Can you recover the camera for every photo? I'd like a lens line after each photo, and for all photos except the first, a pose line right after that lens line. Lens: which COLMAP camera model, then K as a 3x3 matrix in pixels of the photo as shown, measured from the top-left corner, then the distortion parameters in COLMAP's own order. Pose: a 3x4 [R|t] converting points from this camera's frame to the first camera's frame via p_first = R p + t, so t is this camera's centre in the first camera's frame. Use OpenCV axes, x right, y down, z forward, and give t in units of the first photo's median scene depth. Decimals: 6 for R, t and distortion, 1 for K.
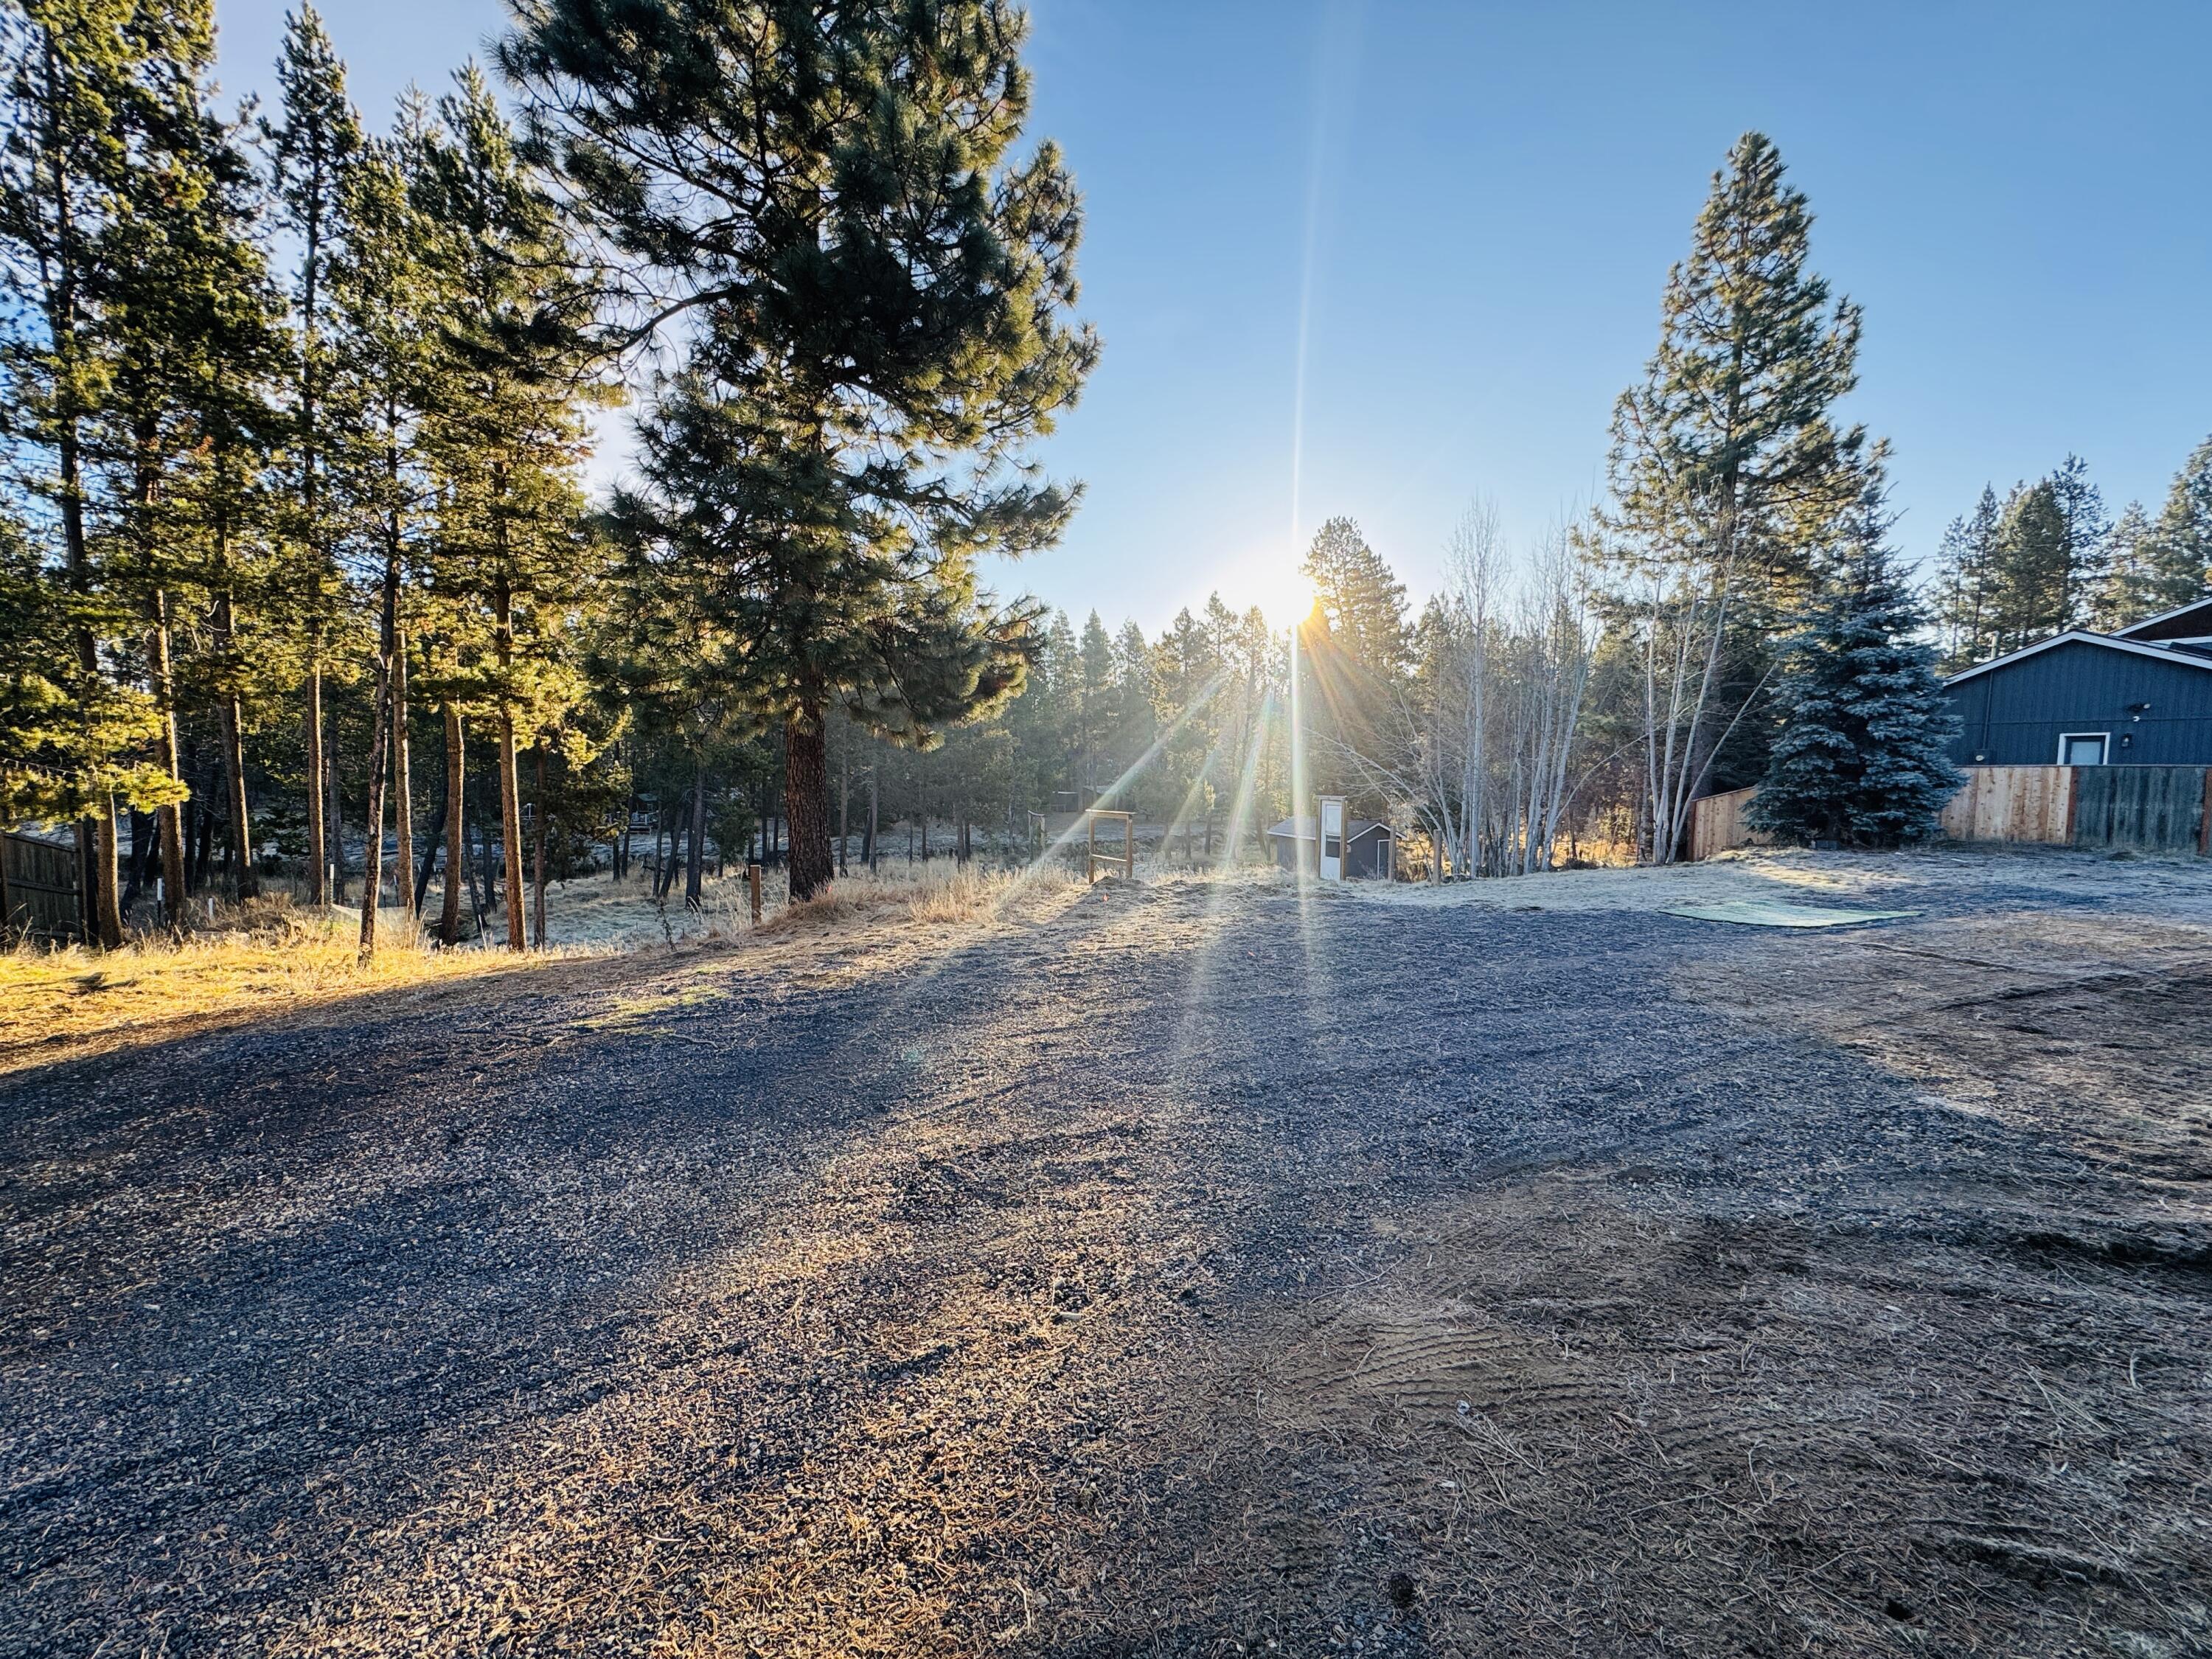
lens RADIAL K [[878.8, 0, 1102.4], [0, 878.8, 821.2], [0, 0, 1]] dist [-0.000756, -0.000221]
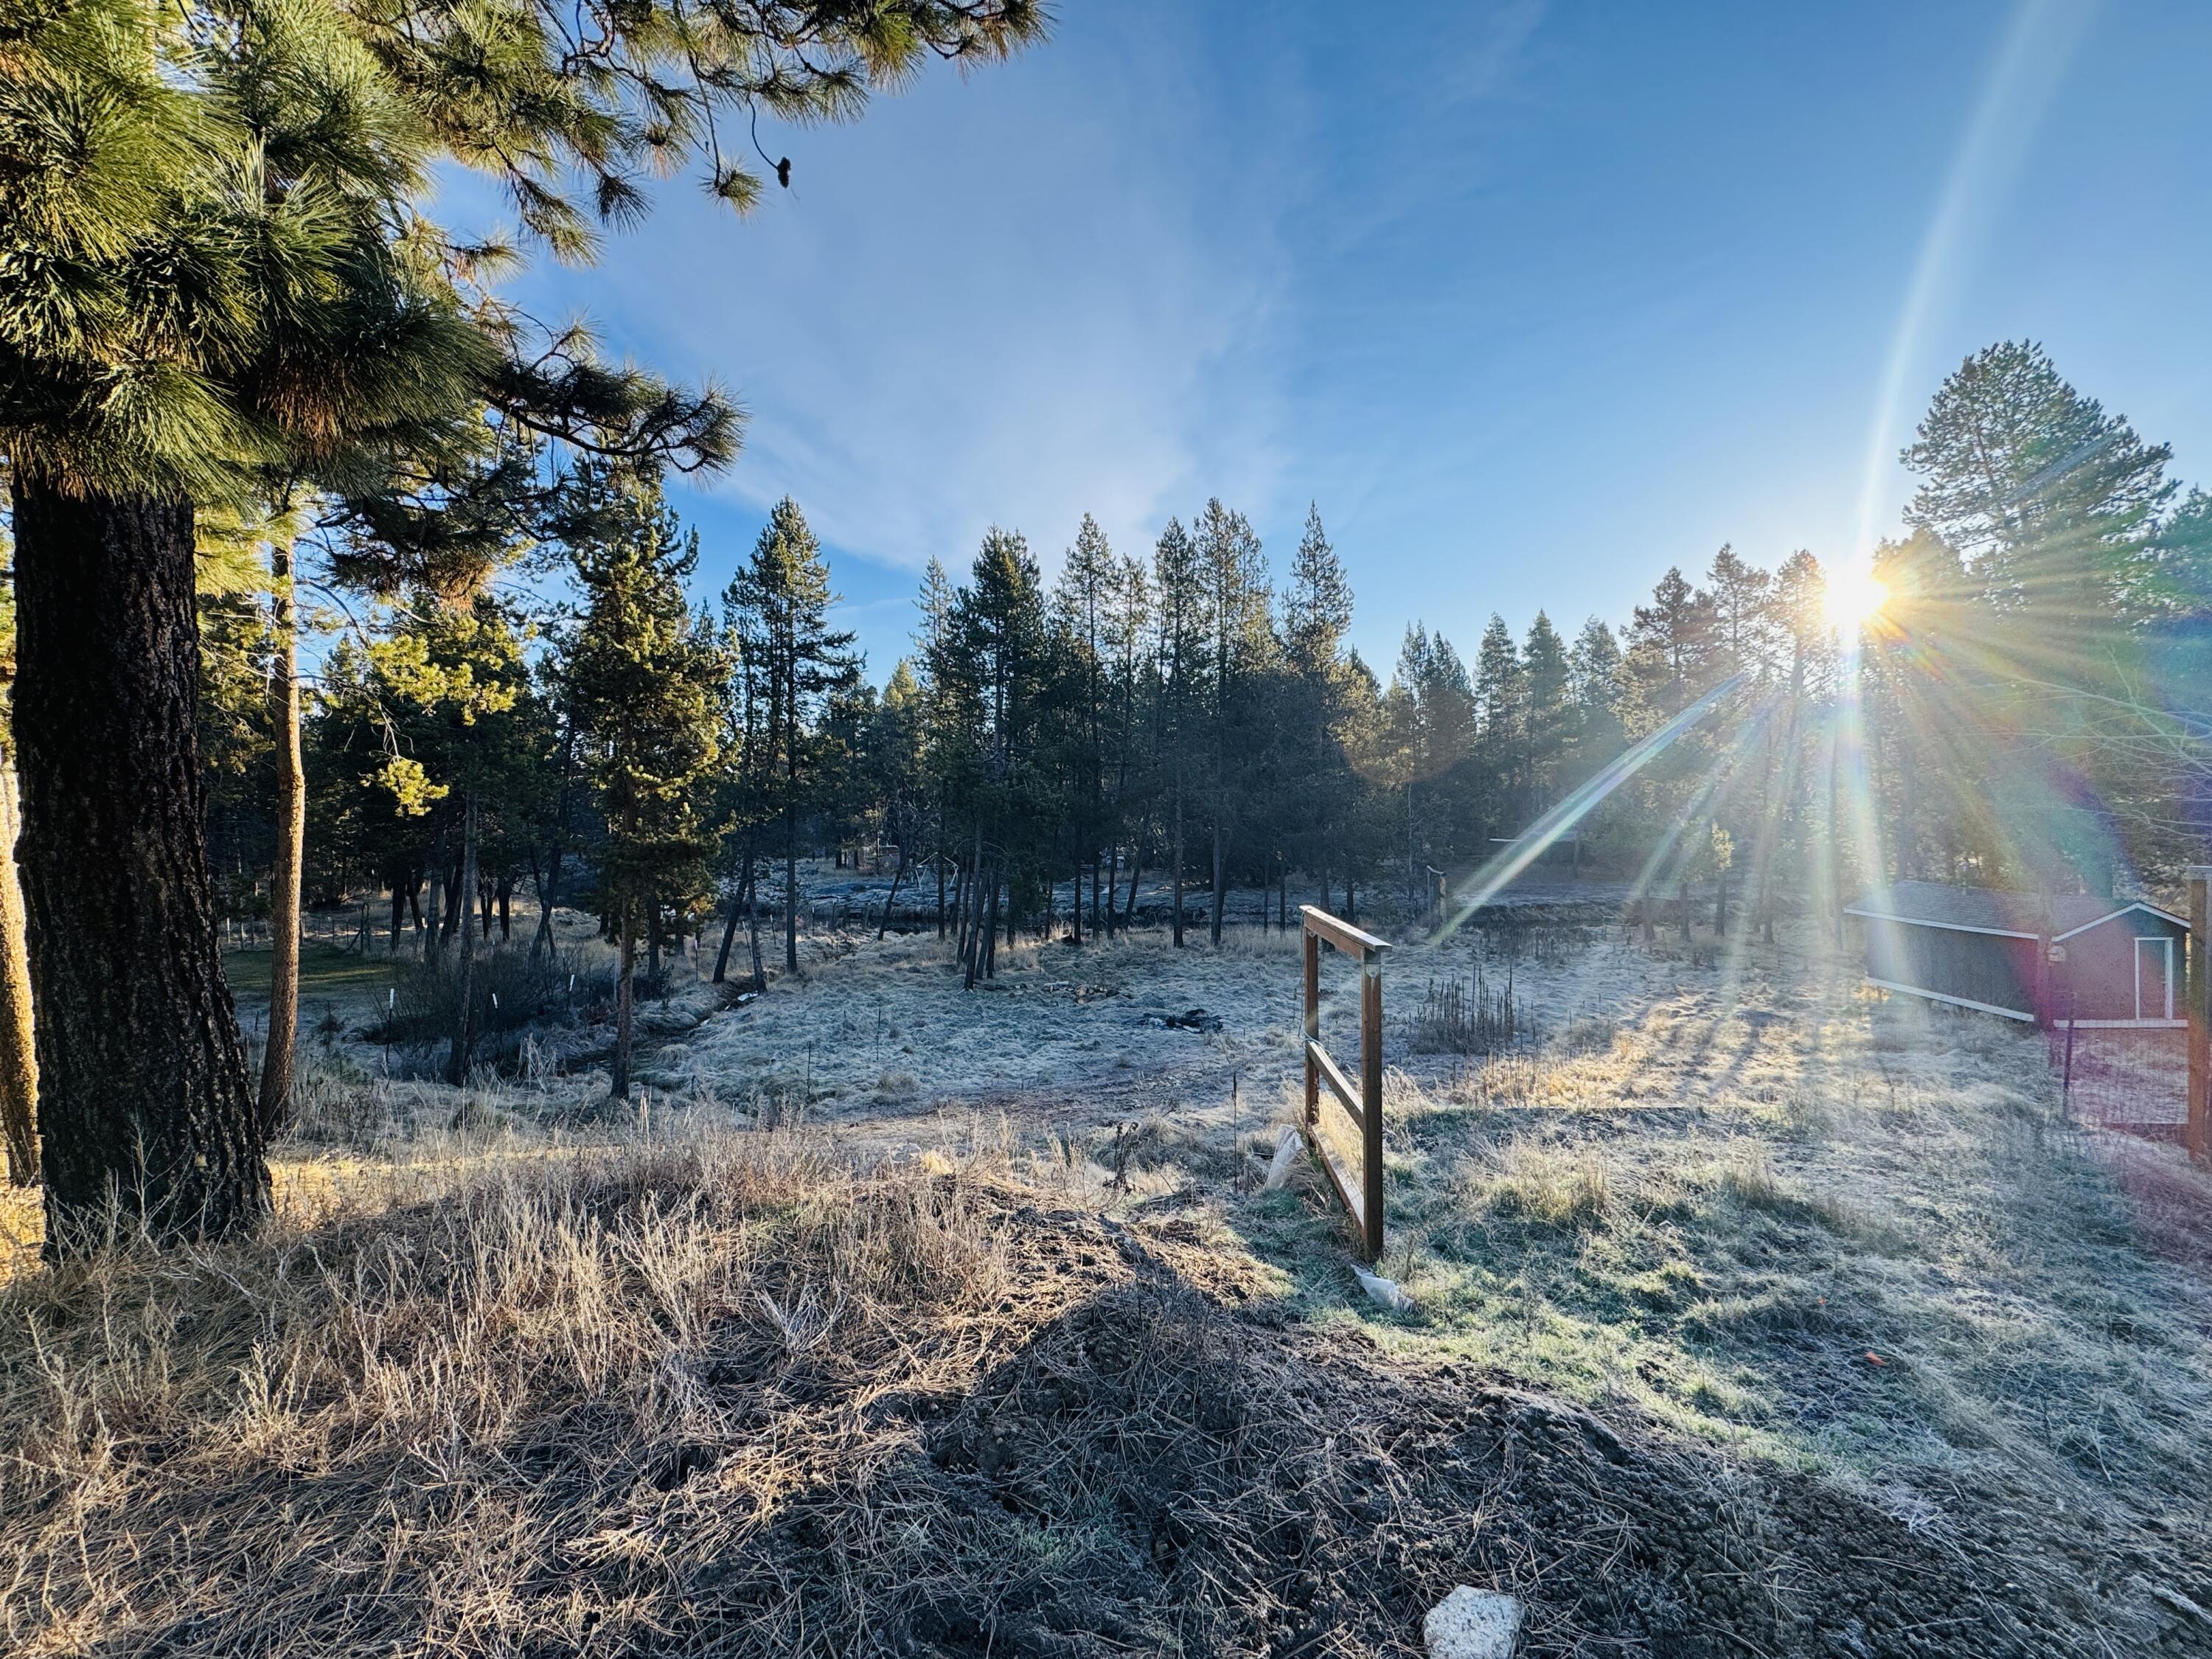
lens RADIAL K [[878.8, 0, 1101.8], [0, 878.8, 836.8], [0, 0, 1]] dist [-0.000756, -0.000221]
pose [[0.881311, -0.005182, -0.472508, 0.031004], [-0.011457, 0.999412, -0.032328, -0.010898], [0.472398, 0.033905, 0.880733, 0.253562]]
